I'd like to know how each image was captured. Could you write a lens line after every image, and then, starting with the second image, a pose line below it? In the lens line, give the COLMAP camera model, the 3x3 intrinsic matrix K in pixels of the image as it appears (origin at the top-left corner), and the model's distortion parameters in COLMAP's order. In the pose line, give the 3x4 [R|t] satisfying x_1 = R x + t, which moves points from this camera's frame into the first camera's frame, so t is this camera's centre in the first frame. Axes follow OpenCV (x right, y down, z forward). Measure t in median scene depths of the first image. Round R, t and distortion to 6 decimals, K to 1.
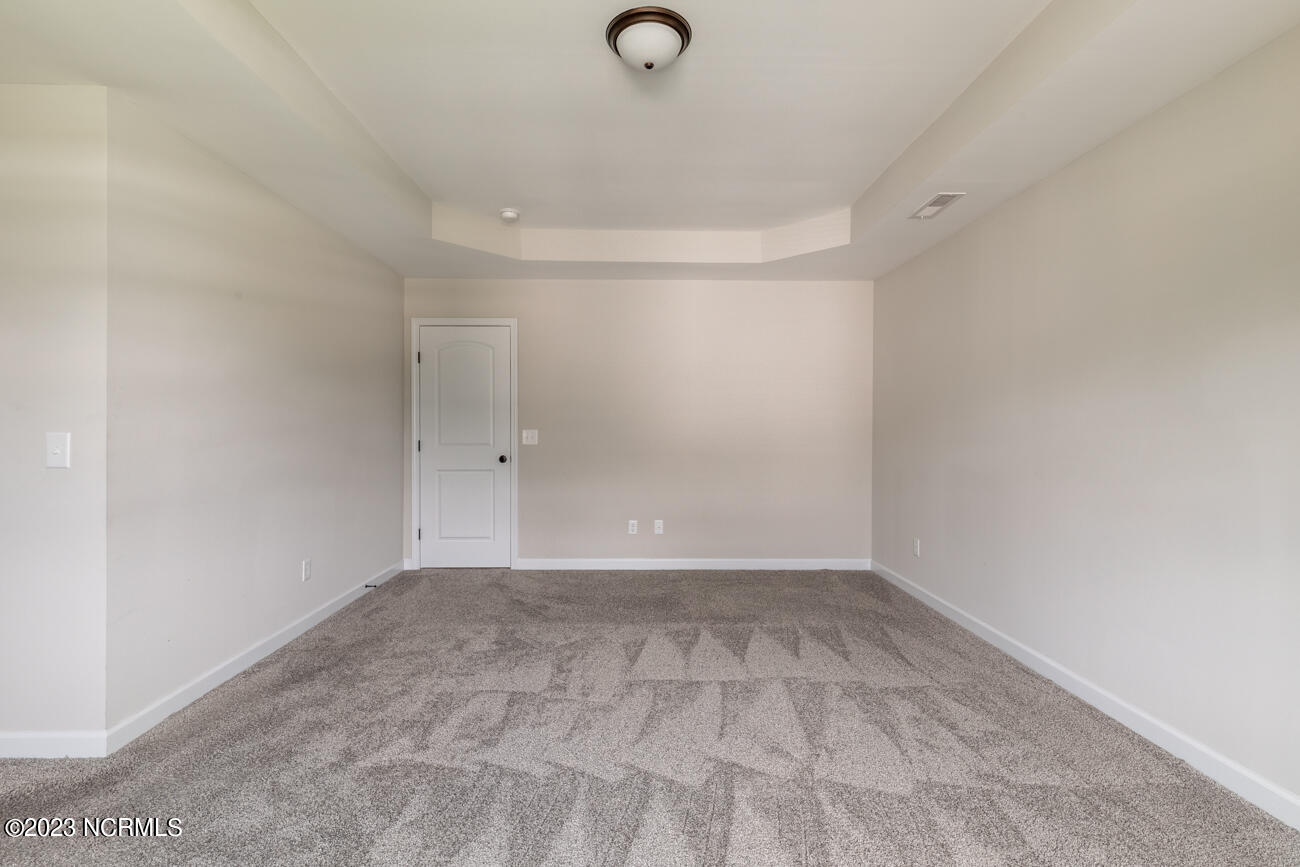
lens RADIAL K [[599.5, 0, 650.0], [0, 599.5, 433.5], [0, 0, 1]] dist [0.002852, -0.000055]
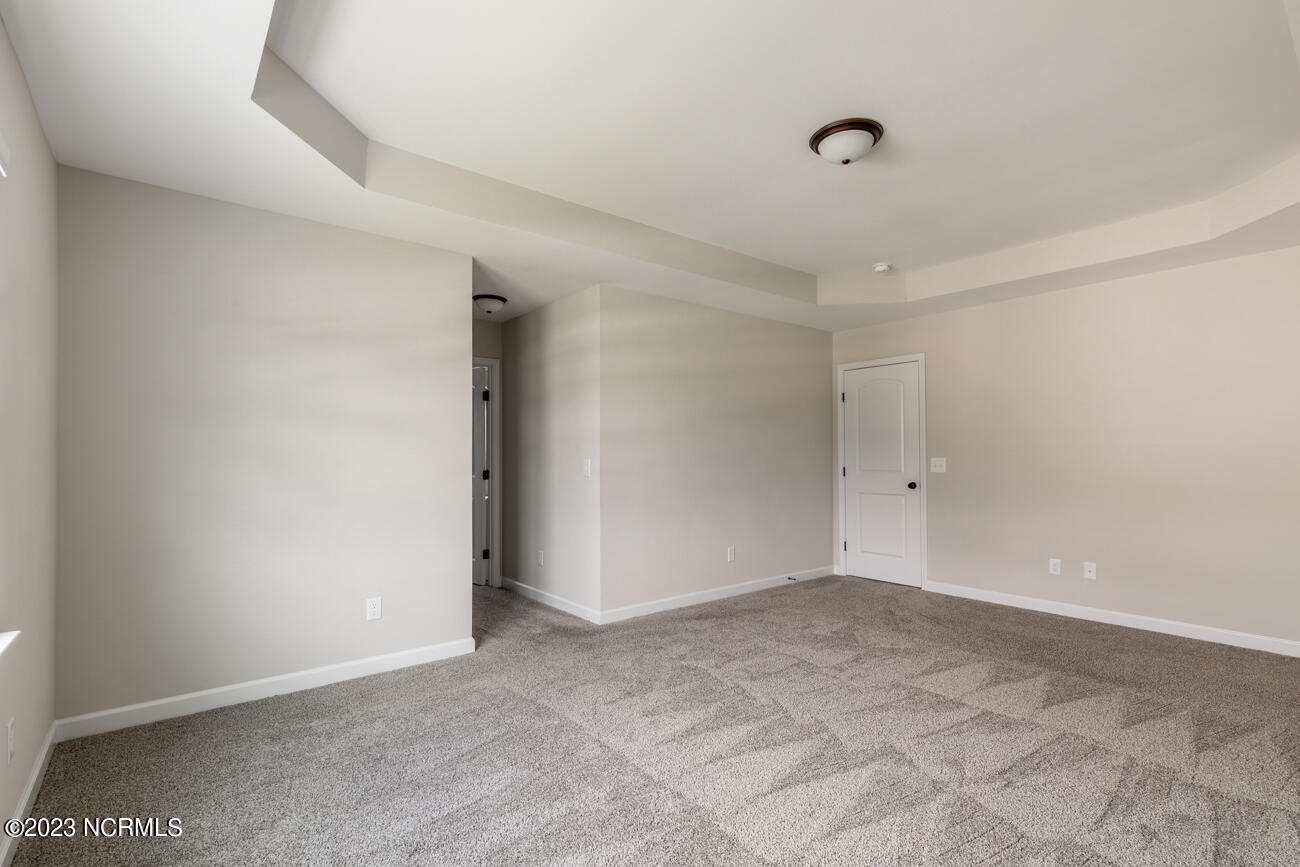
lens RADIAL K [[598.1, 0, 650.1], [0, 598.1, 457.5], [0, 0, 1]] dist [-0.001889, -0.000623]
pose [[0.613249, -0.000794, -0.789889, 0.474108], [-0.005629, 0.999970, -0.005376, 0.002033], [0.789869, 0.007743, 0.613226, -0.043138]]
